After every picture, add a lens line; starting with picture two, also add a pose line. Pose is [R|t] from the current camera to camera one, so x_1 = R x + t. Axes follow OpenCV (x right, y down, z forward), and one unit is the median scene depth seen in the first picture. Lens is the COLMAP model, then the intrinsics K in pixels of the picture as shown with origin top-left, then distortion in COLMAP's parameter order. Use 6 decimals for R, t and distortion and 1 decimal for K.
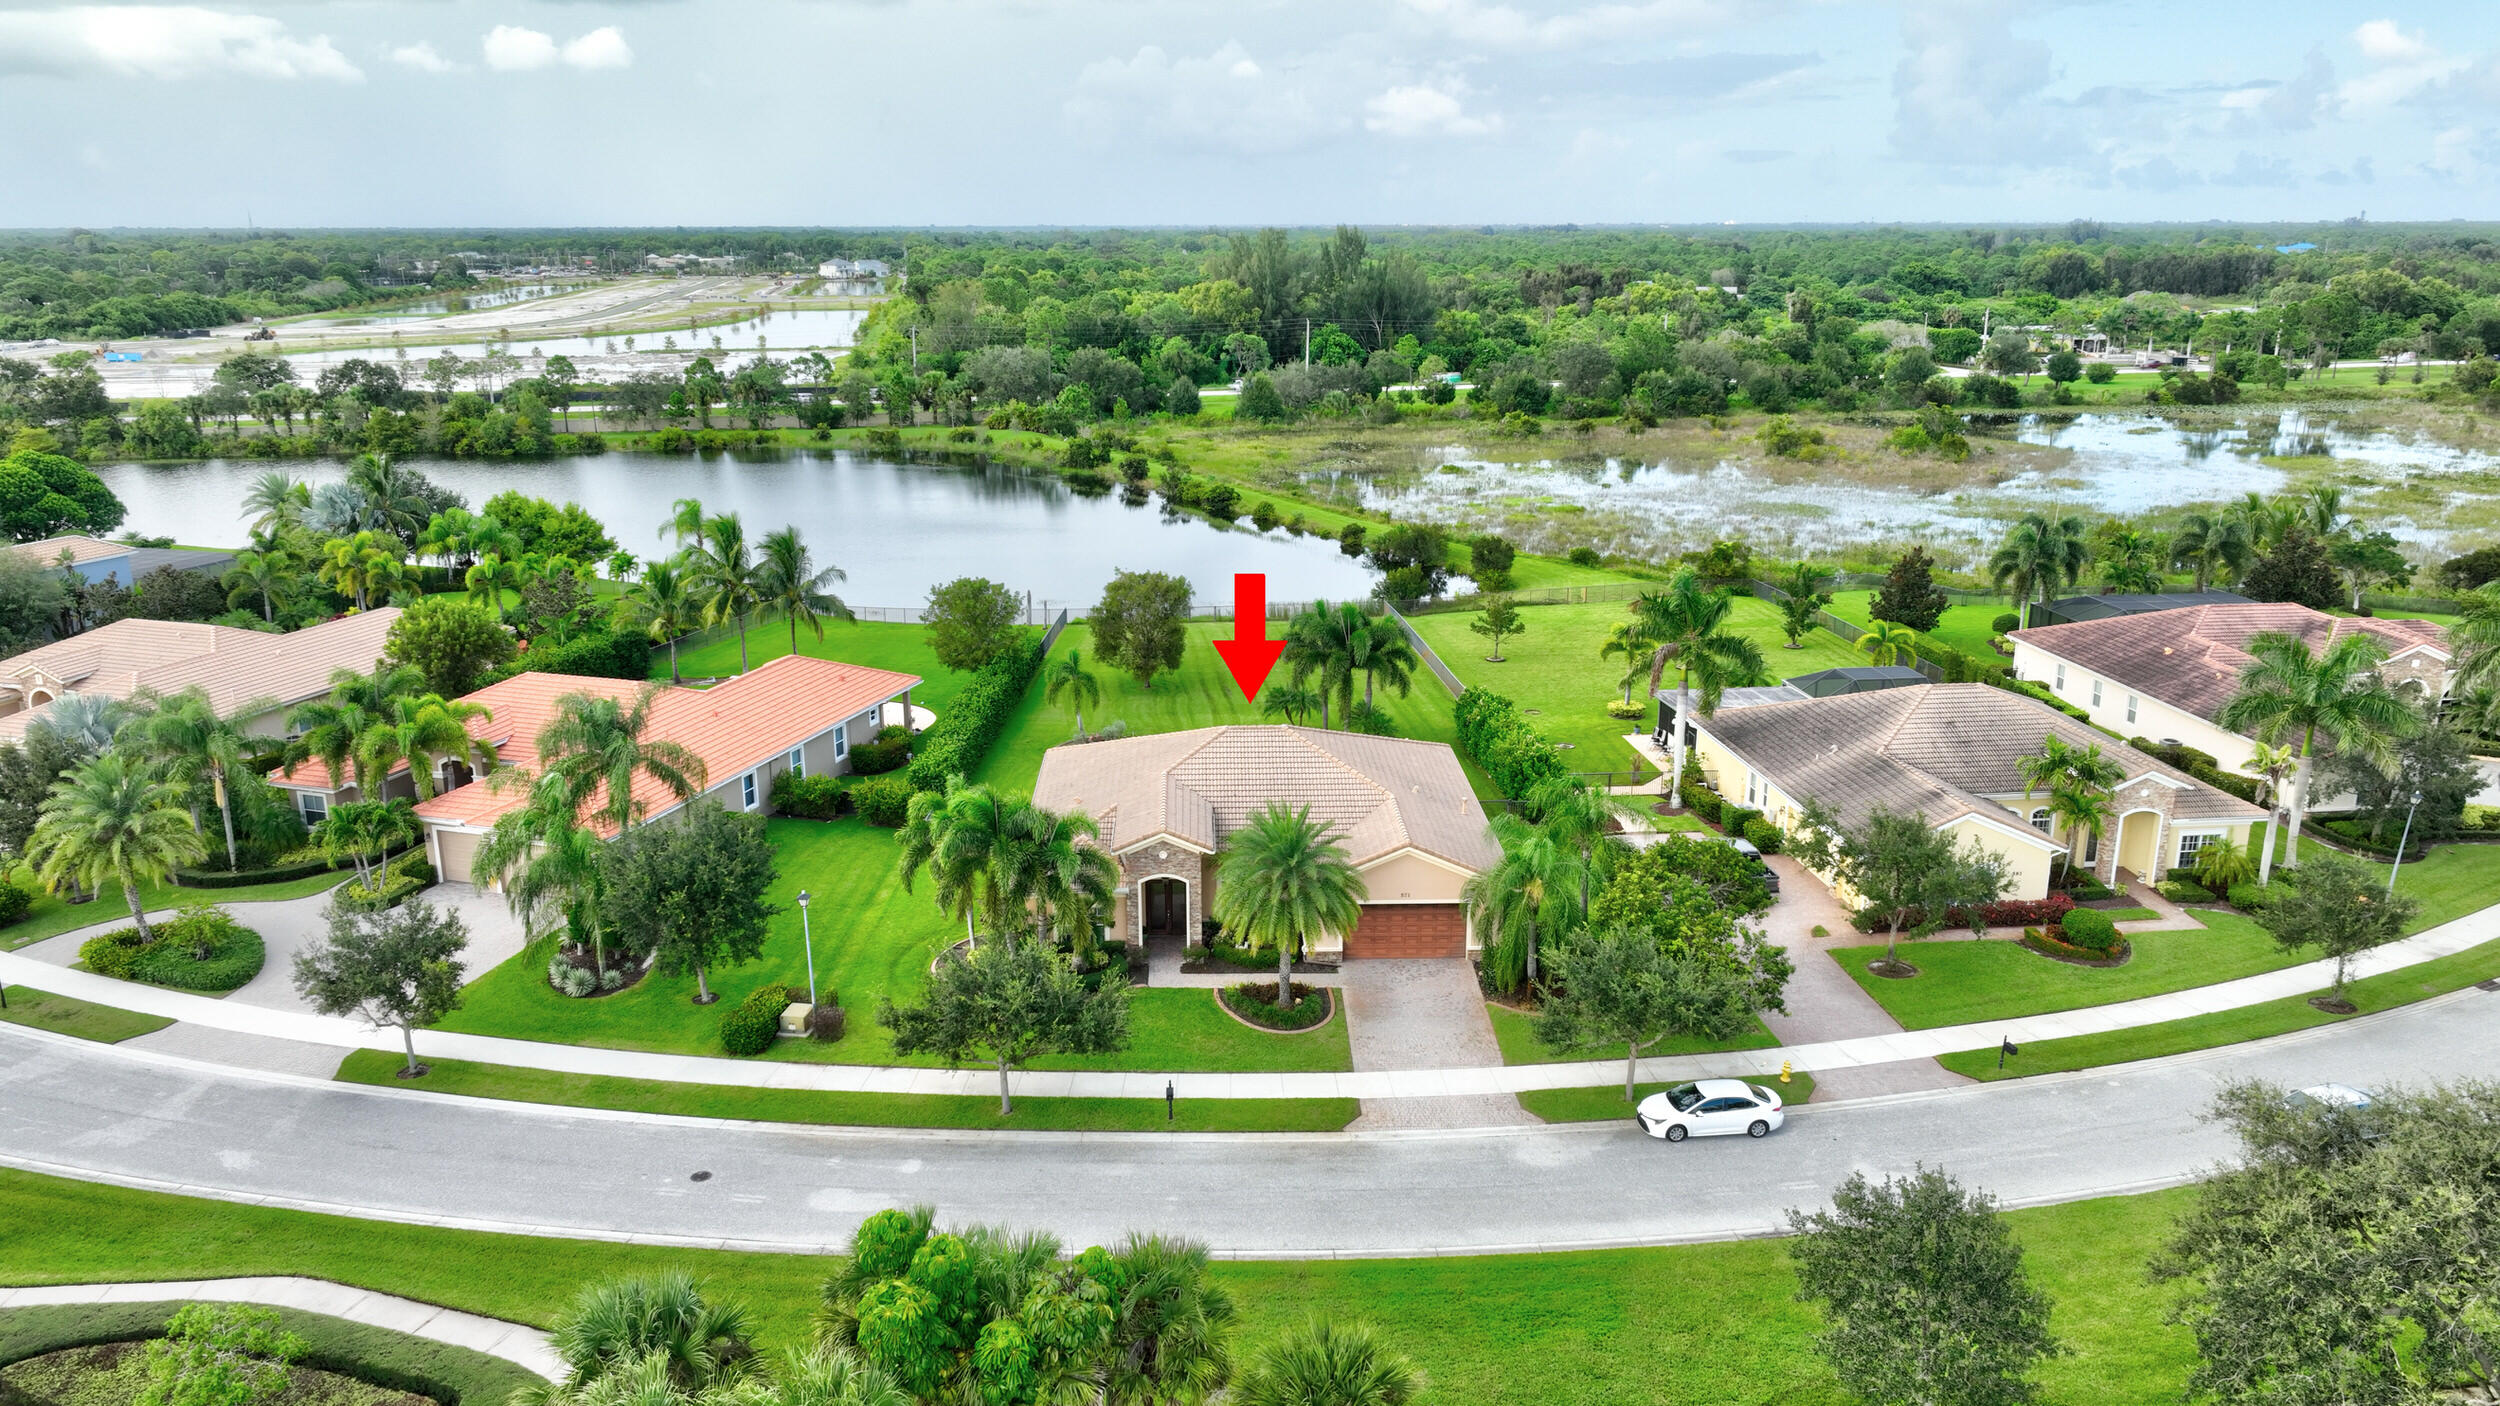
lens RADIAL K [[1758.3, 0, 1250.0], [0, 1758.3, 703.0], [0, 0, 1]] dist [0.002280, 0.001025]
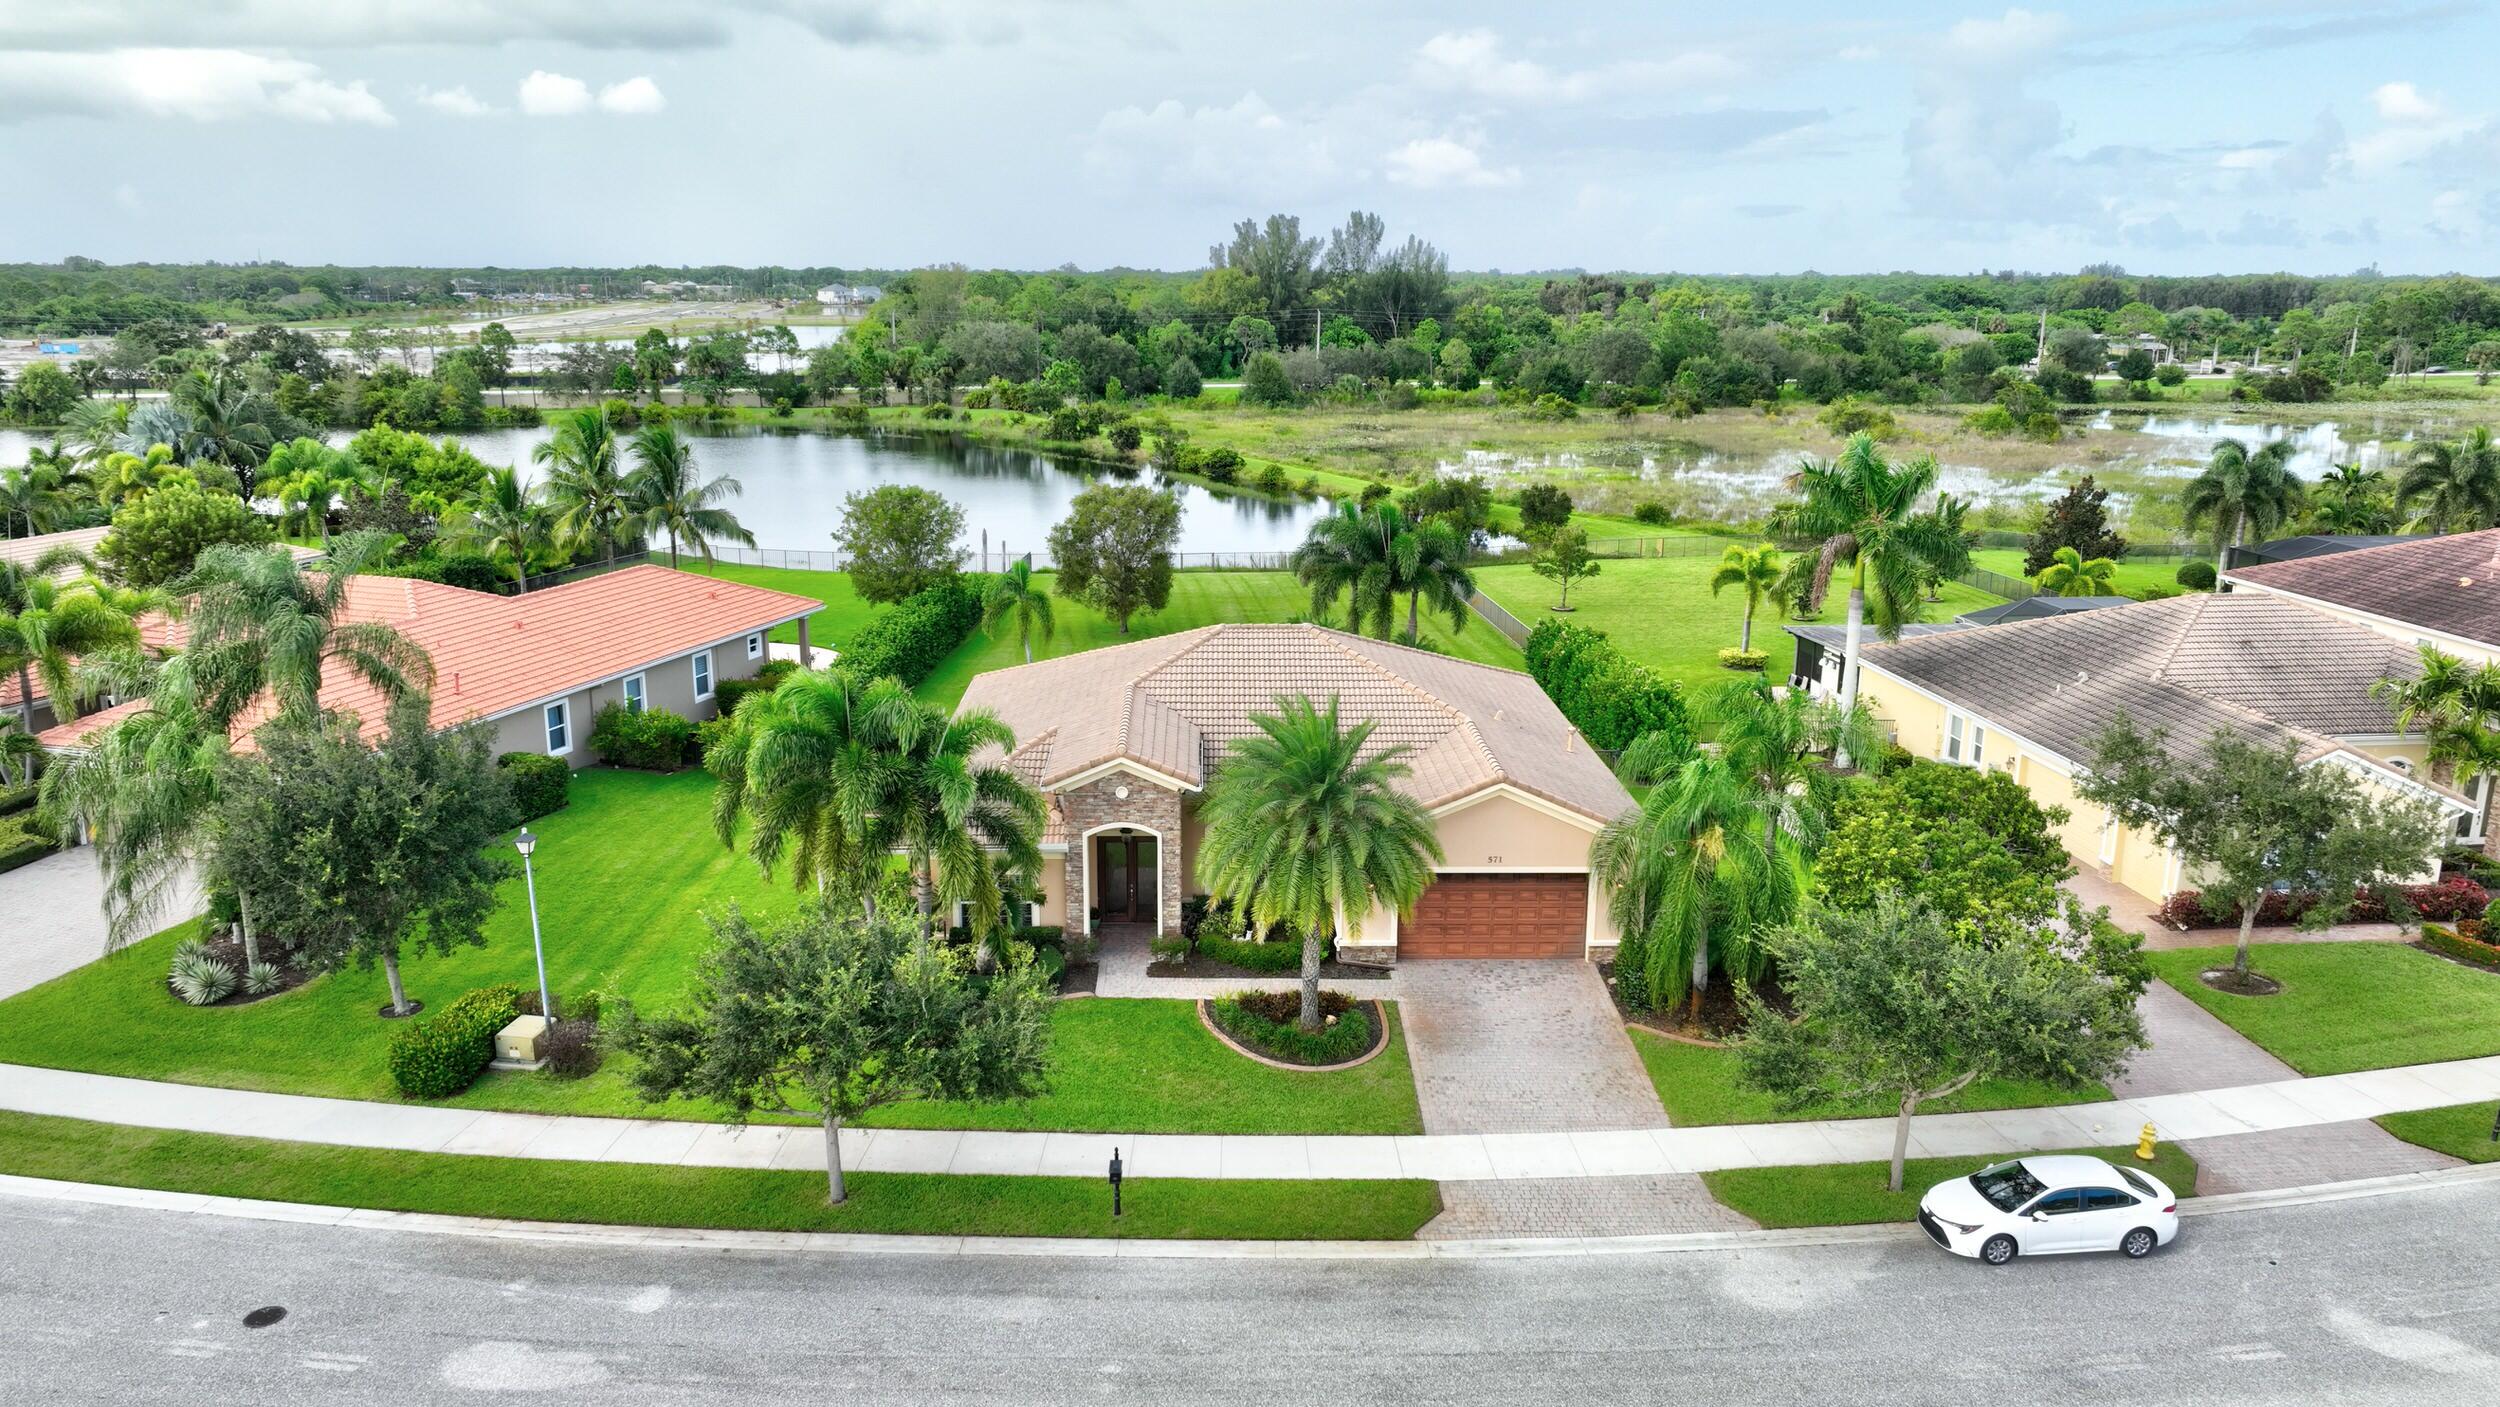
lens RADIAL K [[1762.7, 0, 1250.0], [0, 1762.7, 703.5], [0, 0, 1]] dist [0.001712, 0.005916]
pose [[0.999960, 0.008821, -0.001337, -0.000703], [-0.008853, 0.999620, -0.026092, 0.029397], [0.001106, 0.026103, 0.999659, 0.147366]]
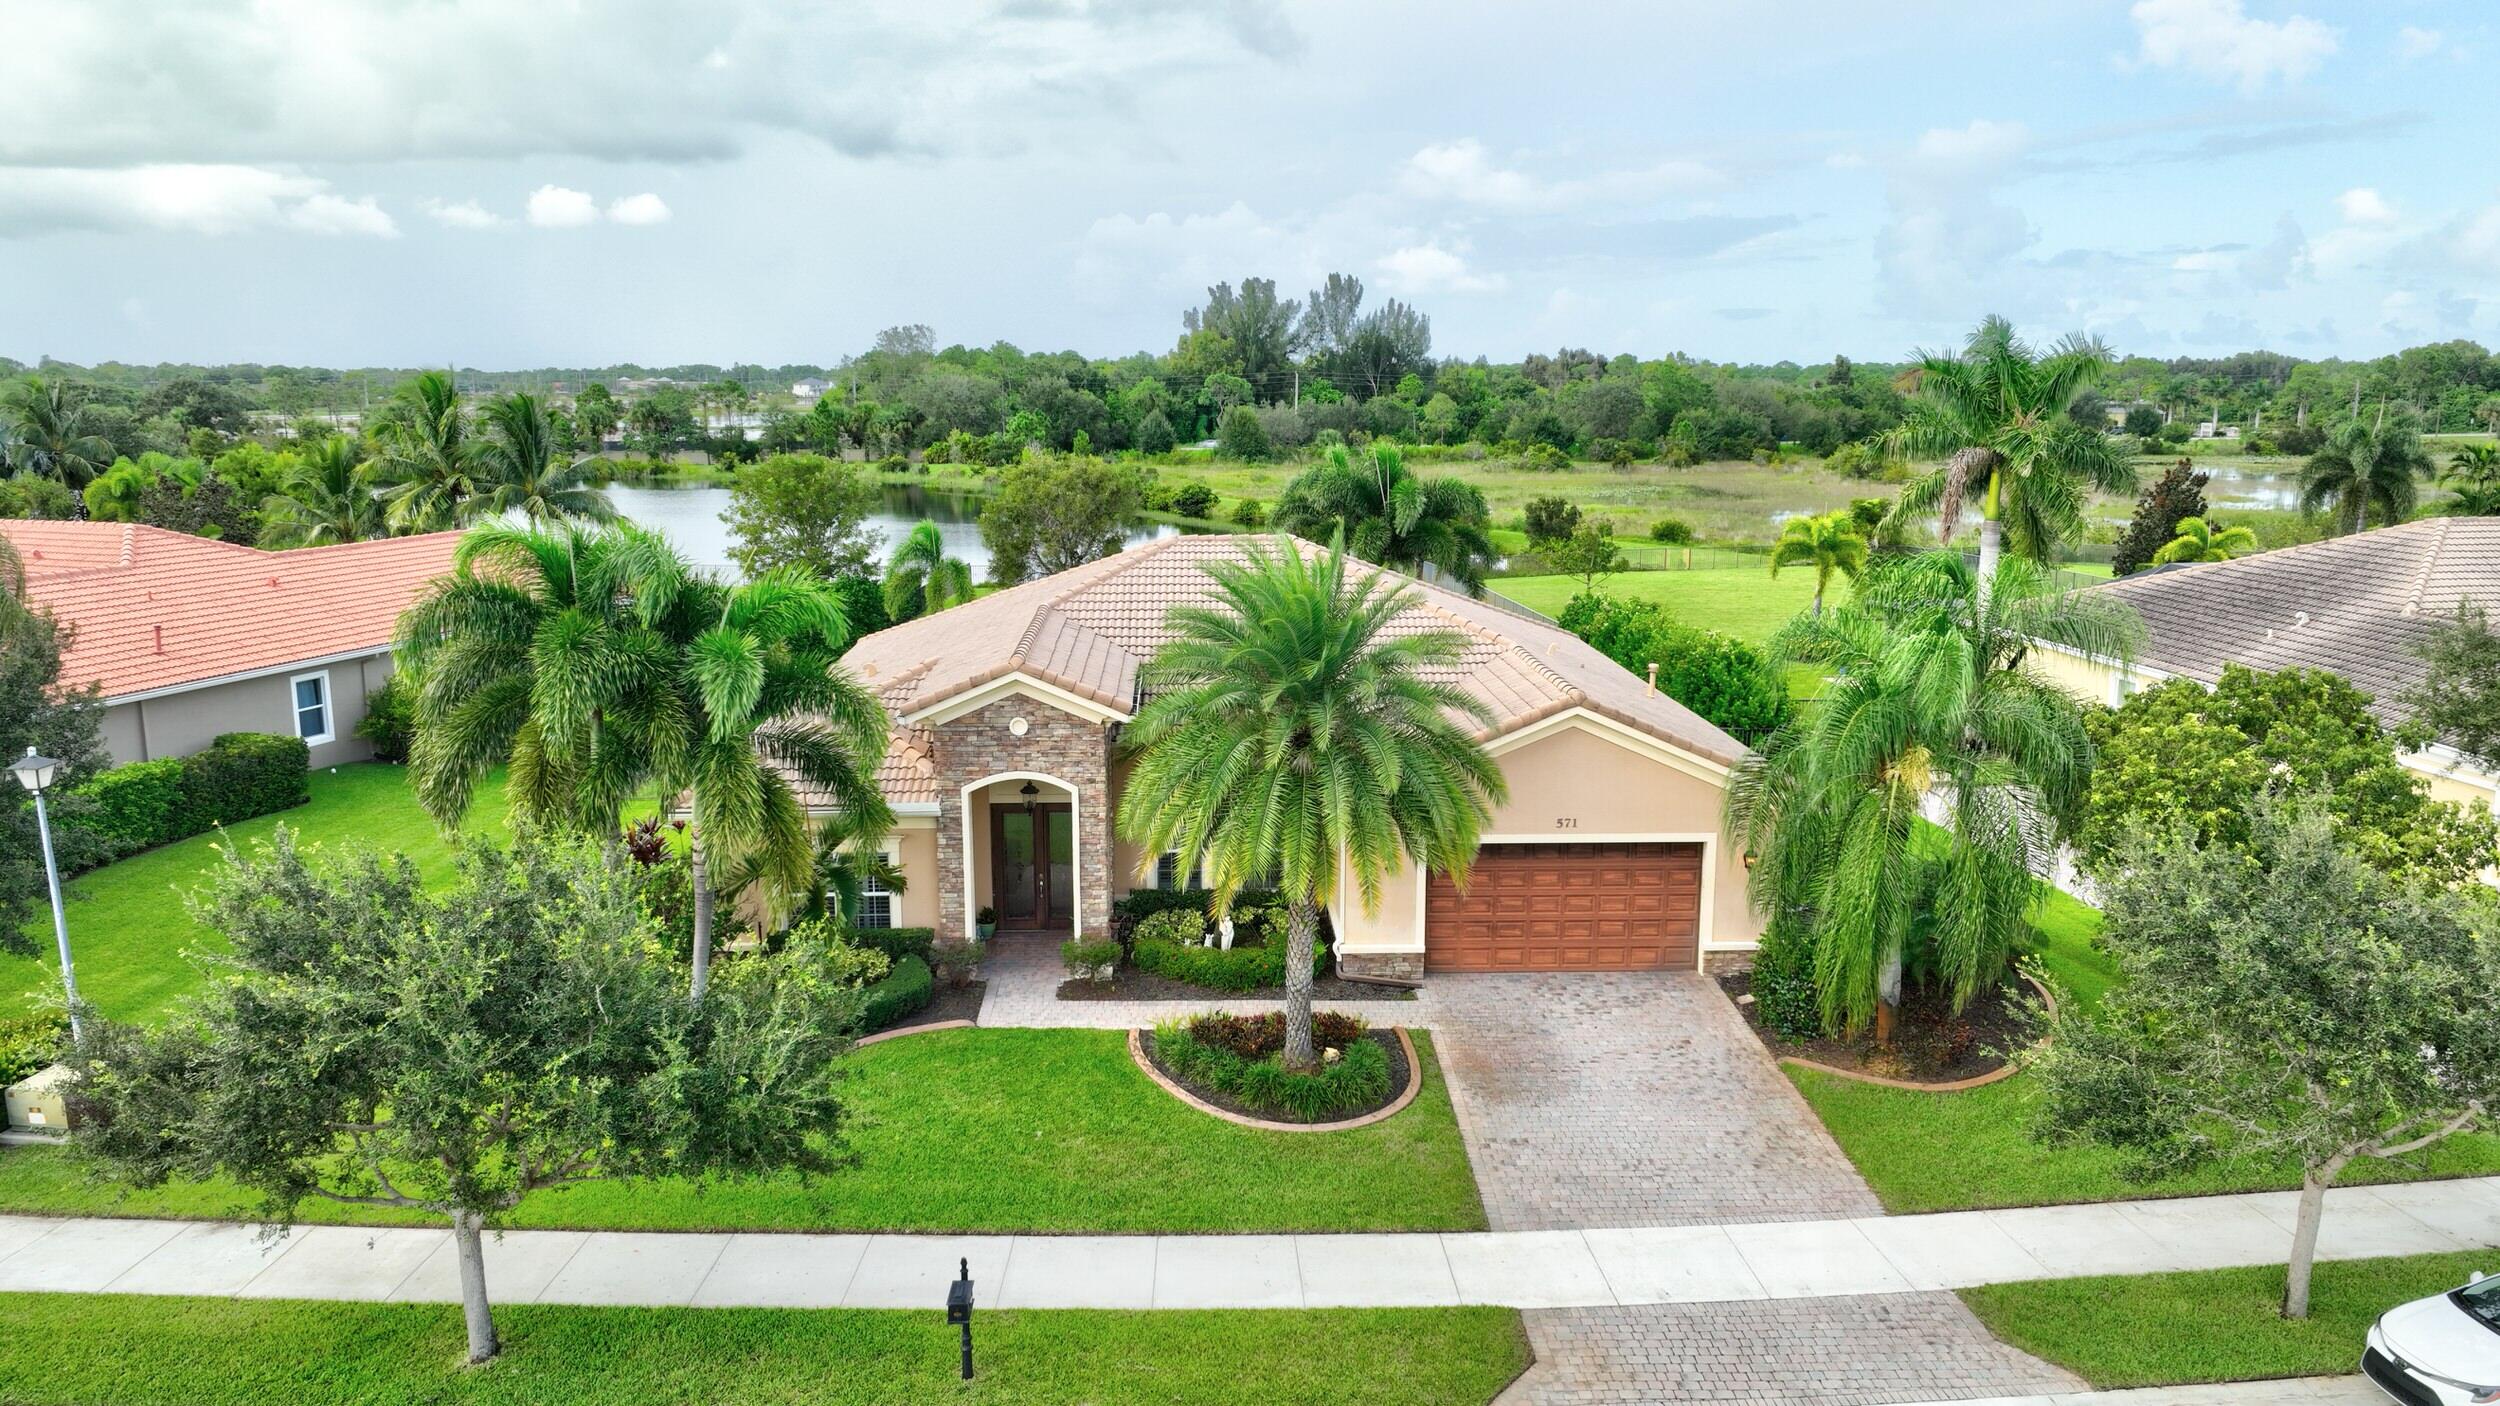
lens RADIAL K [[1762.7, 0, 1250.0], [0, 1762.7, 703.0], [0, 0, 1]] dist [0.001712, 0.005916]
pose [[0.999956, 0.001057, 0.009356, 0.001786], [-0.000283, 0.996611, -0.082260, 0.048898], [-0.009411, 0.082254, 0.996567, 0.234774]]
